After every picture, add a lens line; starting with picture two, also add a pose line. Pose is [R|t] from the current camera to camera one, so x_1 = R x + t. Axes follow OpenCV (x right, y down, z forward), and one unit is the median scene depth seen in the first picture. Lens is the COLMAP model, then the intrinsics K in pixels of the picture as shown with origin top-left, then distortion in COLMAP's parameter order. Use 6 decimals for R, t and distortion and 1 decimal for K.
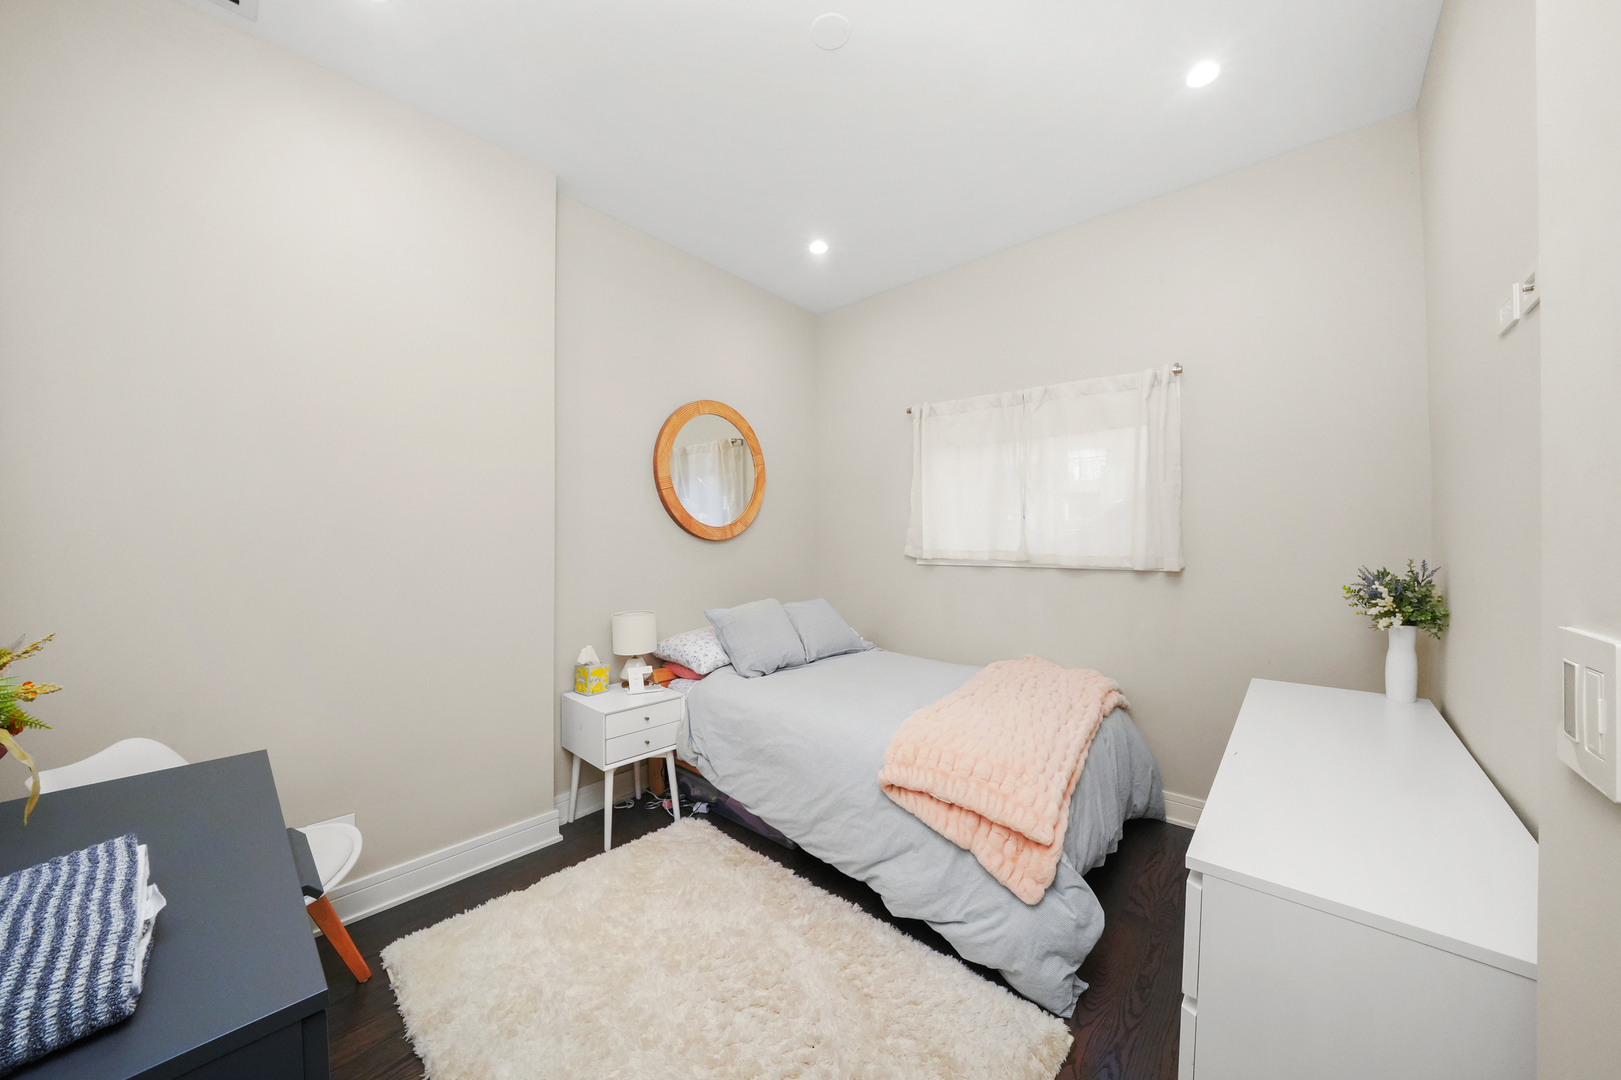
lens RADIAL K [[542.4, 0, 822.0], [0, 542.4, 543.0], [0, 0, 1]] dist [-0.042275, 0.000019]
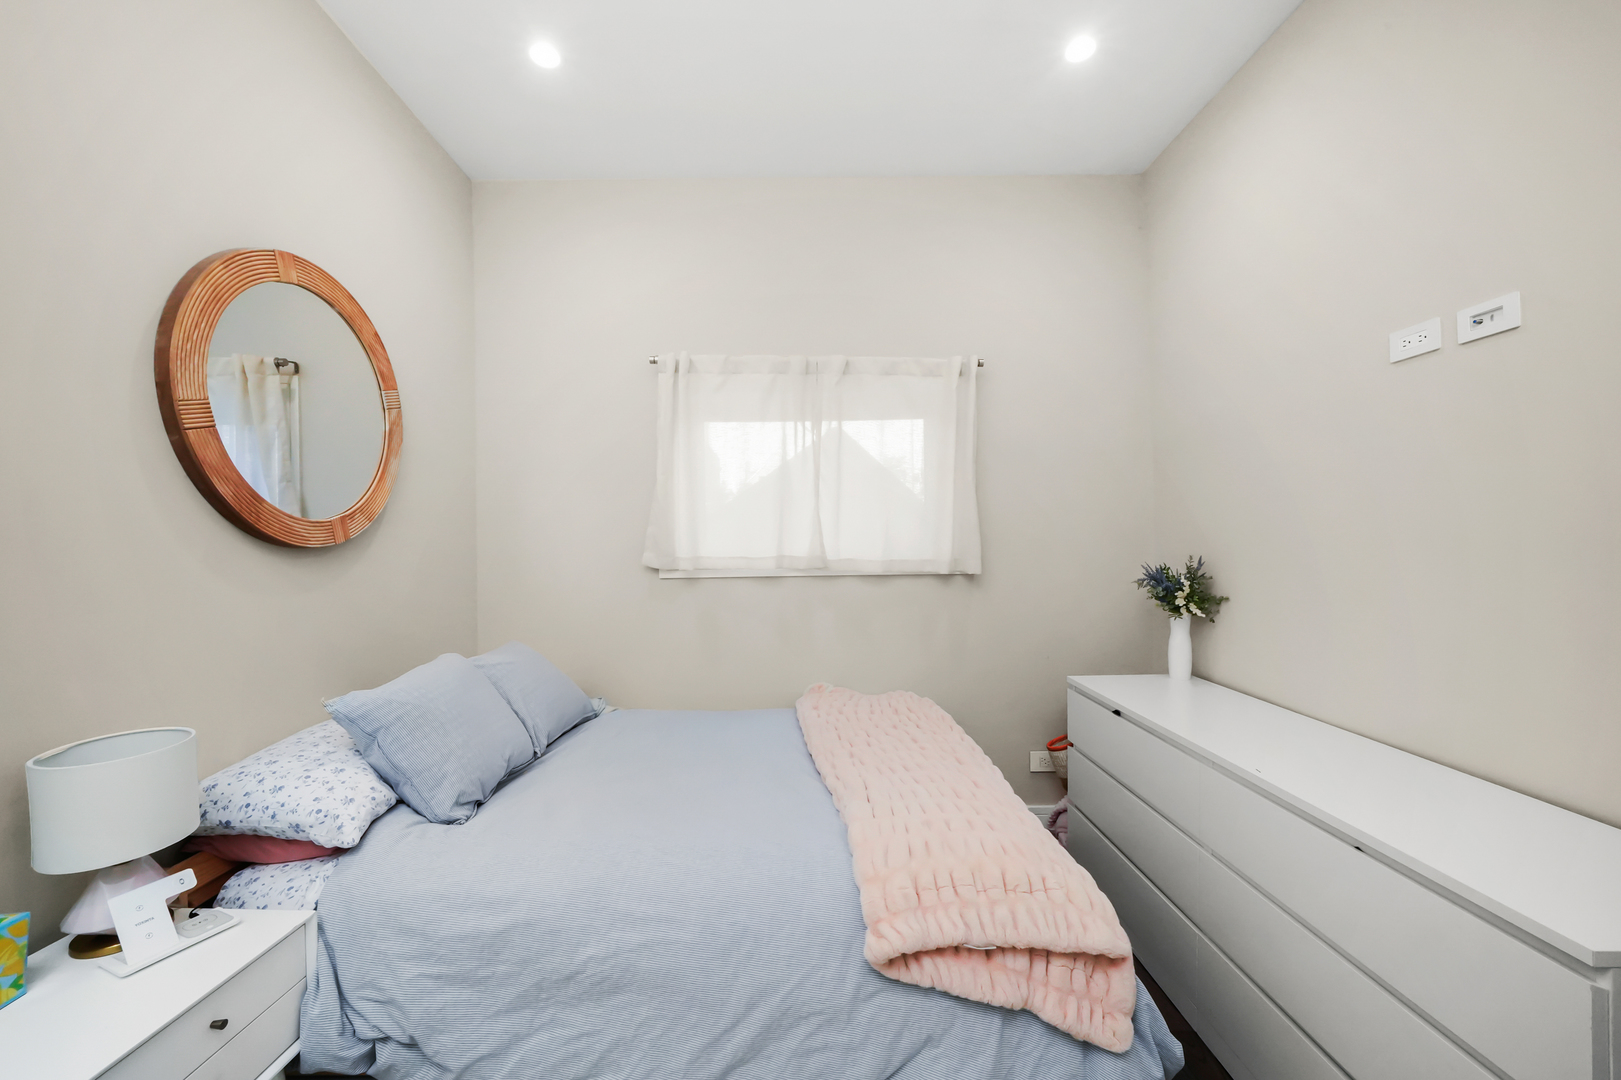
lens RADIAL K [[590.6, 0, 806.8], [0, 590.6, 543.4], [0, 0, 1]] dist [-0.024129, 0.003643]
pose [[0.760090, -0.010107, 0.649739, -0.233673], [0.014272, 0.999897, -0.001142, -0.003635], [-0.649661, 0.010141, 0.760156, 0.368137]]
